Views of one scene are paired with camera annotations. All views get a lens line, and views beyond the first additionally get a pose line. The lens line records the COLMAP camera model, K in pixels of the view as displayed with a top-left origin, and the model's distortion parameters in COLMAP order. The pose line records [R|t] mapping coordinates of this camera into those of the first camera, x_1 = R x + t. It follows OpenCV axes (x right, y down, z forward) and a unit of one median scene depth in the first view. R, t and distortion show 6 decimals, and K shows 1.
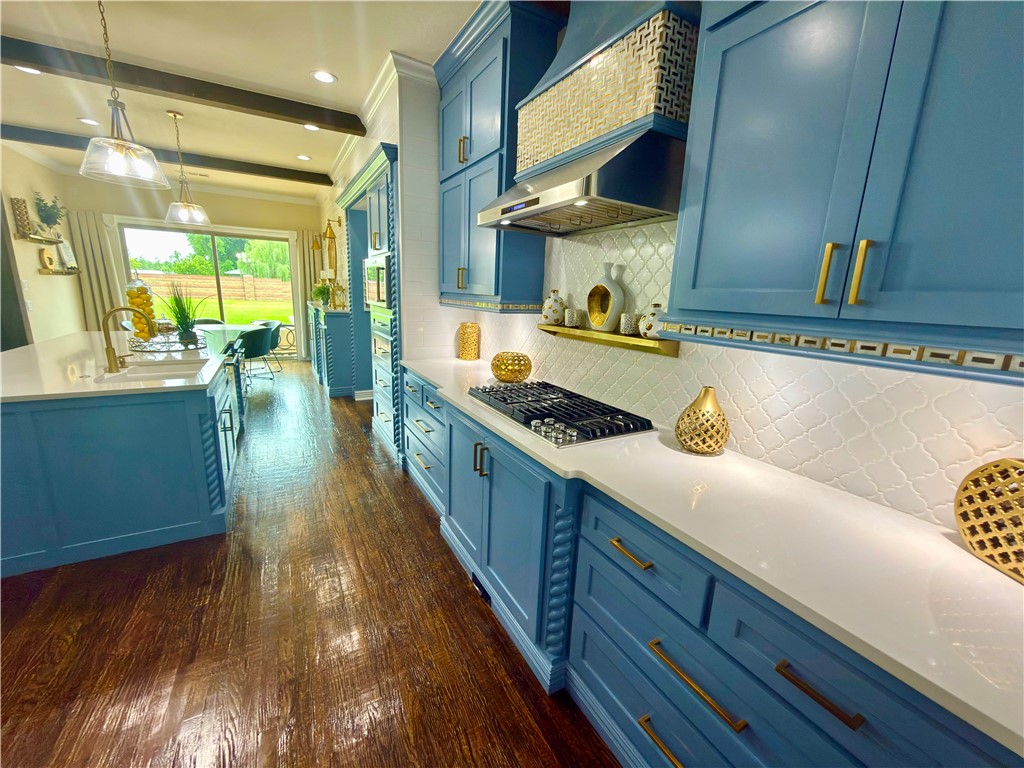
lens RADIAL K [[408.3, 0, 511.6], [0, 408.3, 383.2], [0, 0, 1]] dist [0.000717, -0.000373]
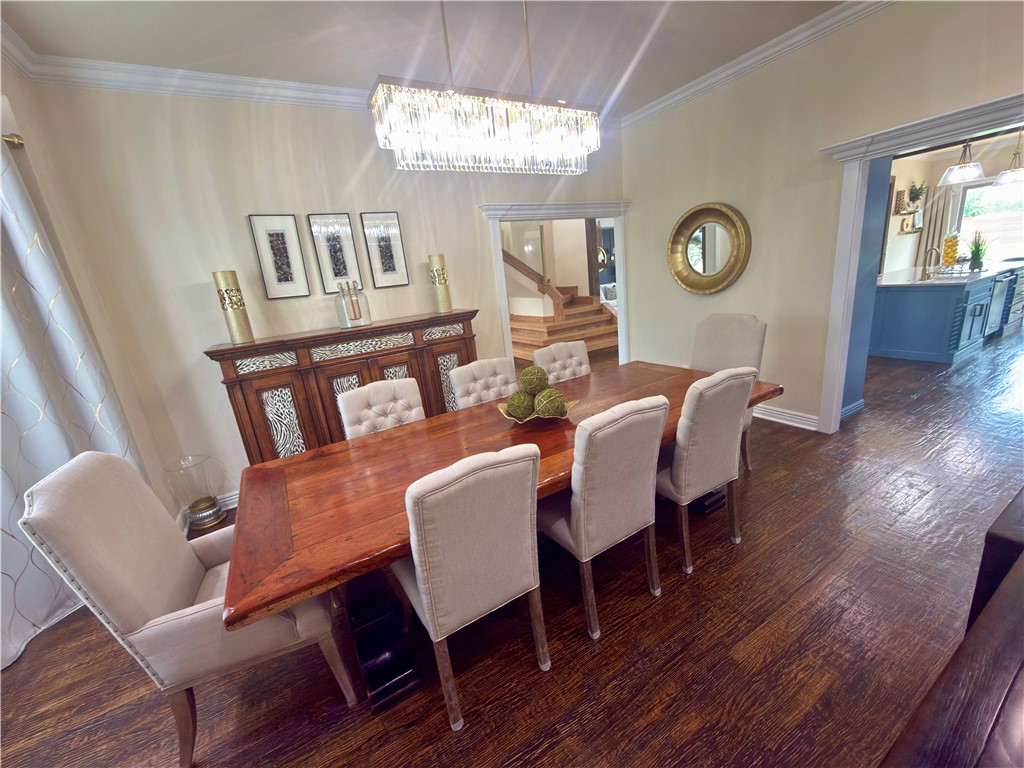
lens RADIAL K [[408.3, 0, 513.2], [0, 408.3, 385.8], [0, 0, 1]] dist [0.000717, -0.000373]
pose [[0.012399, 0.223979, -0.974515, 0.562823], [-0.110809, 0.968895, 0.221277, 0.128097], [0.993764, 0.105242, 0.036832, -0.536833]]
